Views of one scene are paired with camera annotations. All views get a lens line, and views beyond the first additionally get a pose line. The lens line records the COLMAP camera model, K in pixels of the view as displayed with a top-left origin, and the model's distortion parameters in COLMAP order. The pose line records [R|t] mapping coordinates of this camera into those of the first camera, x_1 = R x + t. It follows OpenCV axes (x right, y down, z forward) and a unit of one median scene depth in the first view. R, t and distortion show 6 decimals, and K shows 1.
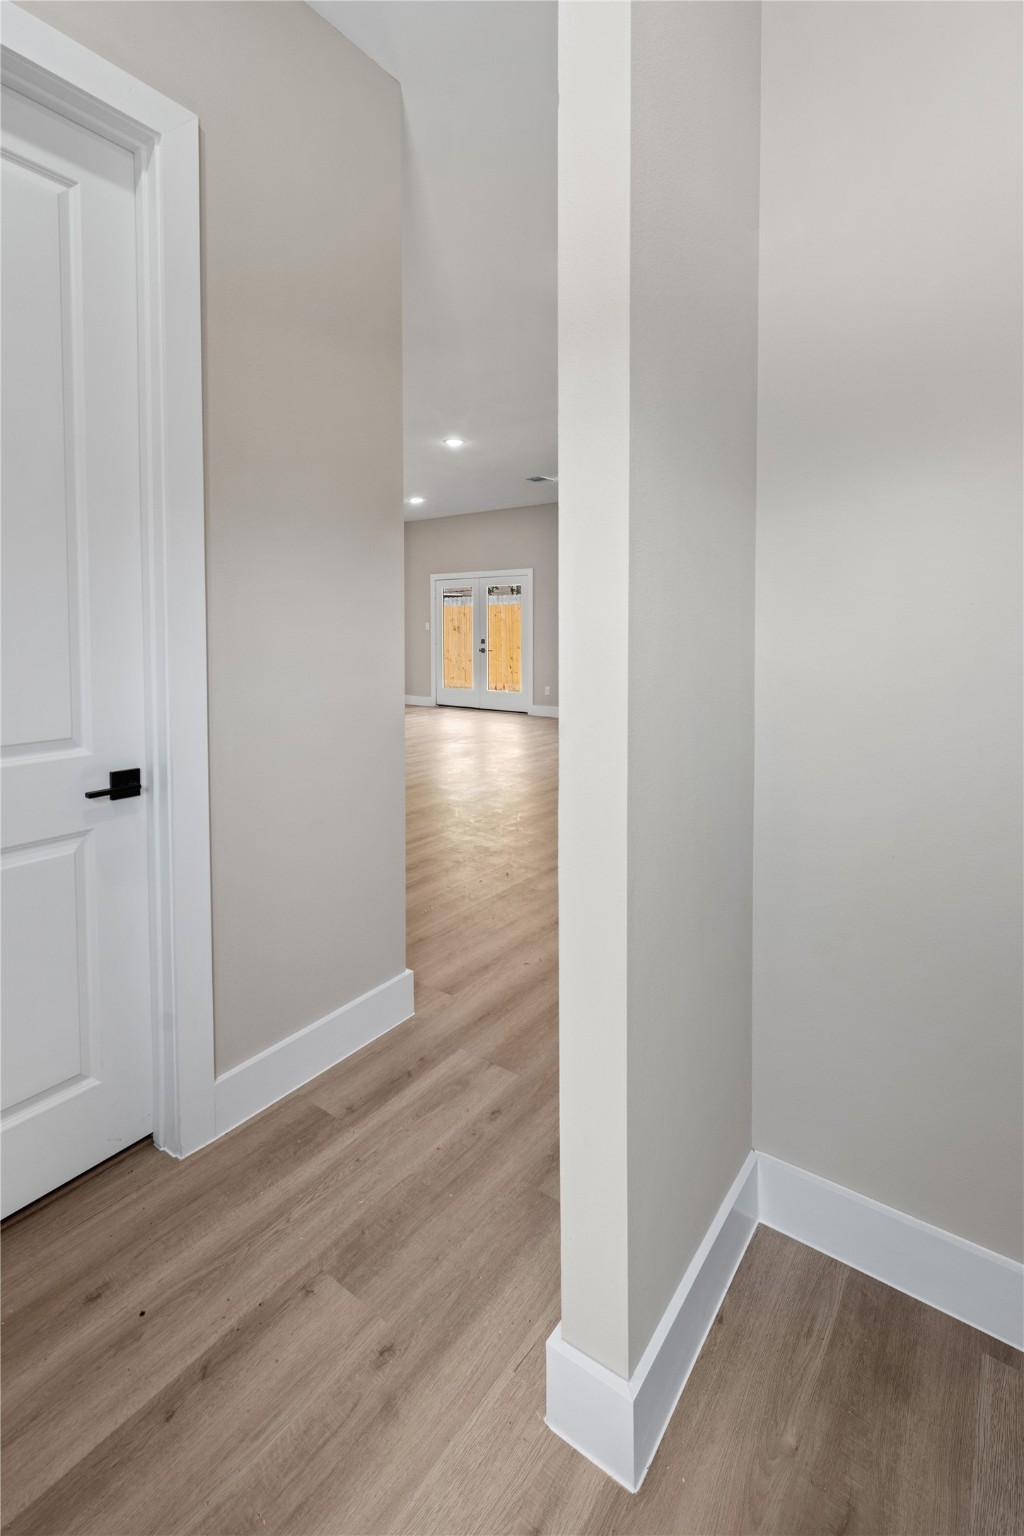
lens RADIAL K [[704.9, 0, 513.5], [0, 704.9, 676.9], [0, 0, 1]] dist [-0.000464, -0.000153]
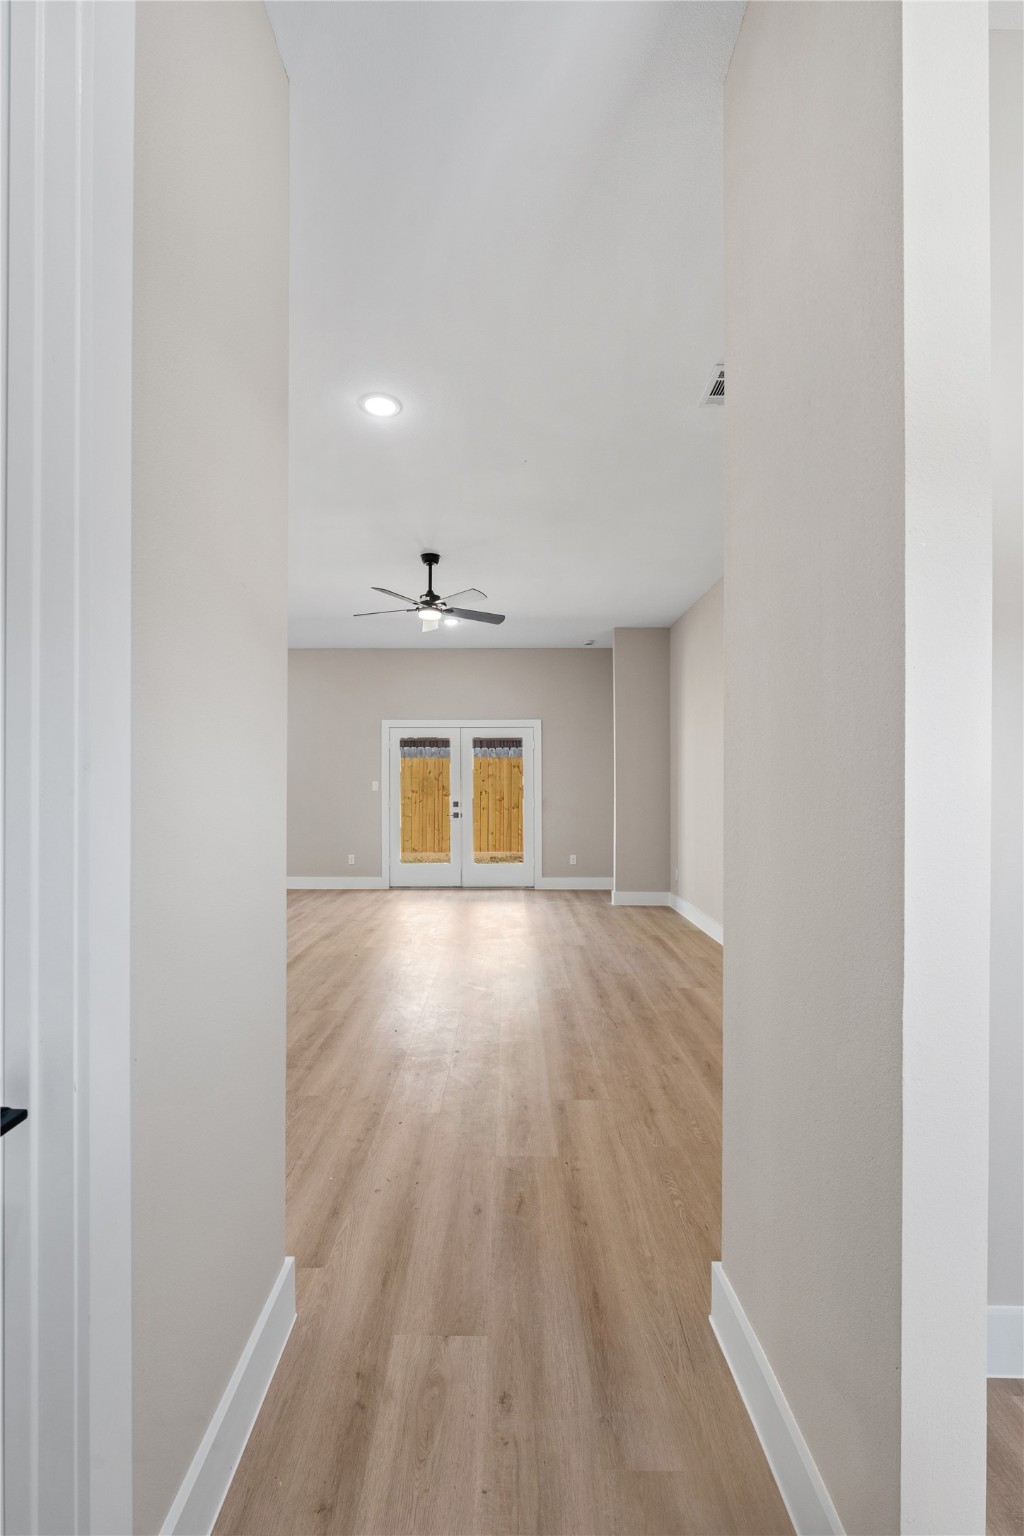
lens RADIAL K [[668.4, 0, 504.7], [0, 668.4, 790.0], [0, 0, 1]] dist [-0.000362, -0.000463]
pose [[0.811910, 0.002833, 0.583776, -0.447463], [0.038440, 0.997559, -0.058304, -0.019413], [-0.582516, 0.069778, 0.809819, 0.331709]]
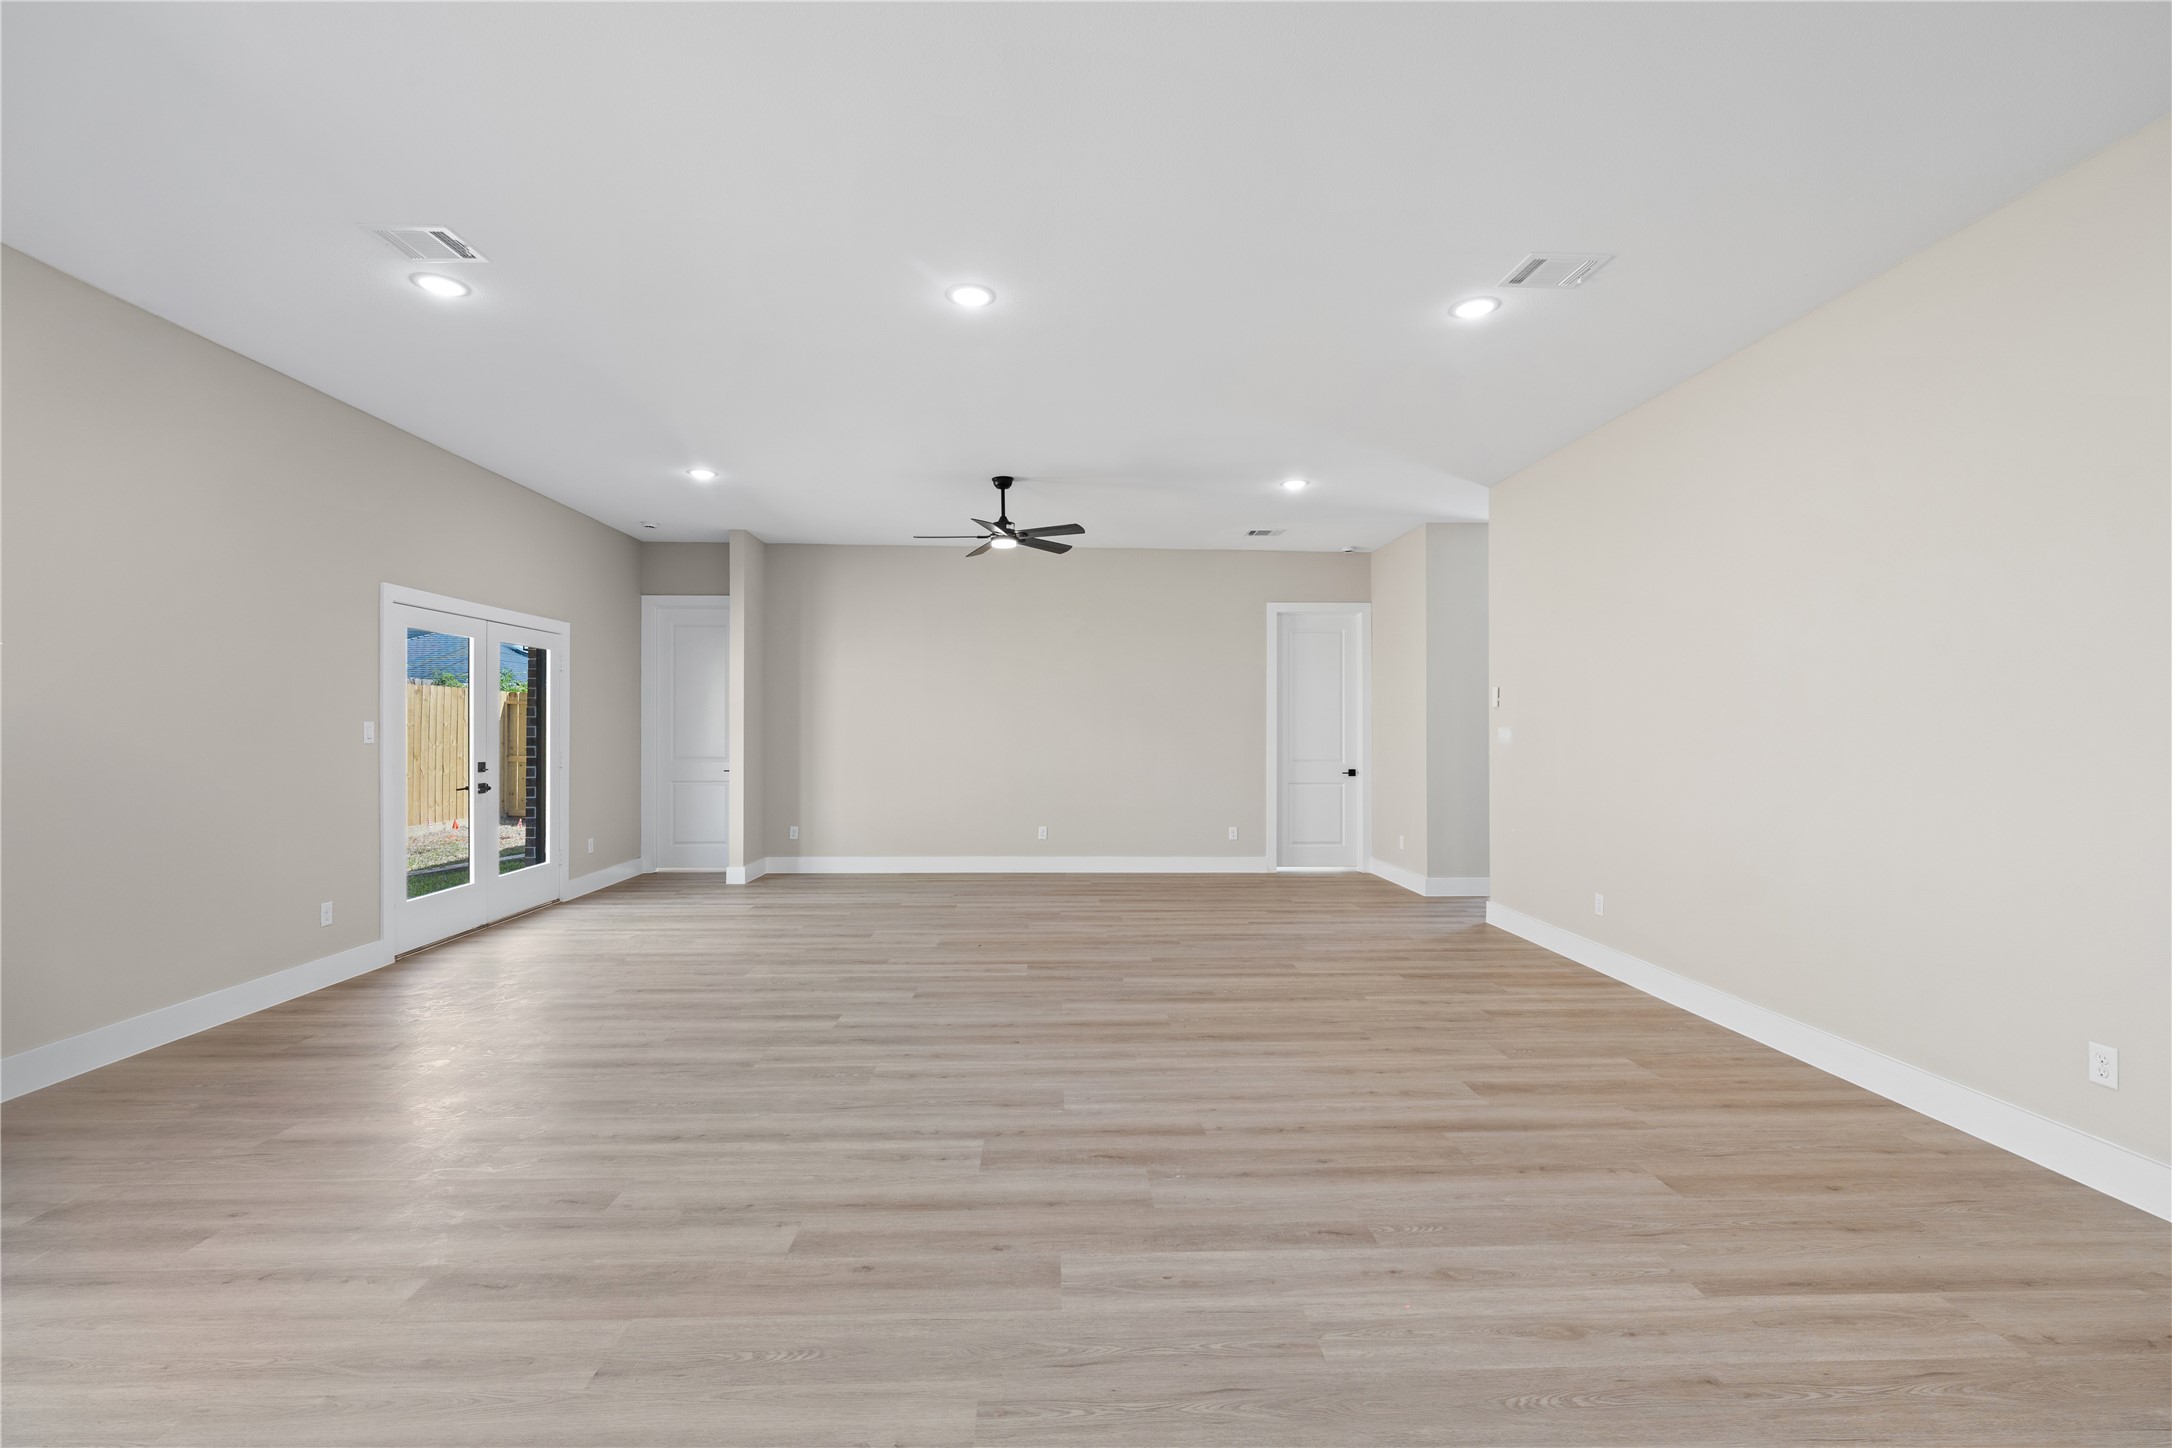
lens RADIAL K [[945.2, 0, 1086.0], [0, 945.2, 724.0], [0, 0, 1]] dist [-0.000362, -0.000463]
pose [[-0.621235, 0.008614, 0.783577, -0.703444], [0.057906, 0.997710, 0.034941, -0.073474], [-0.781482, 0.067080, -0.620311, 1.040150]]
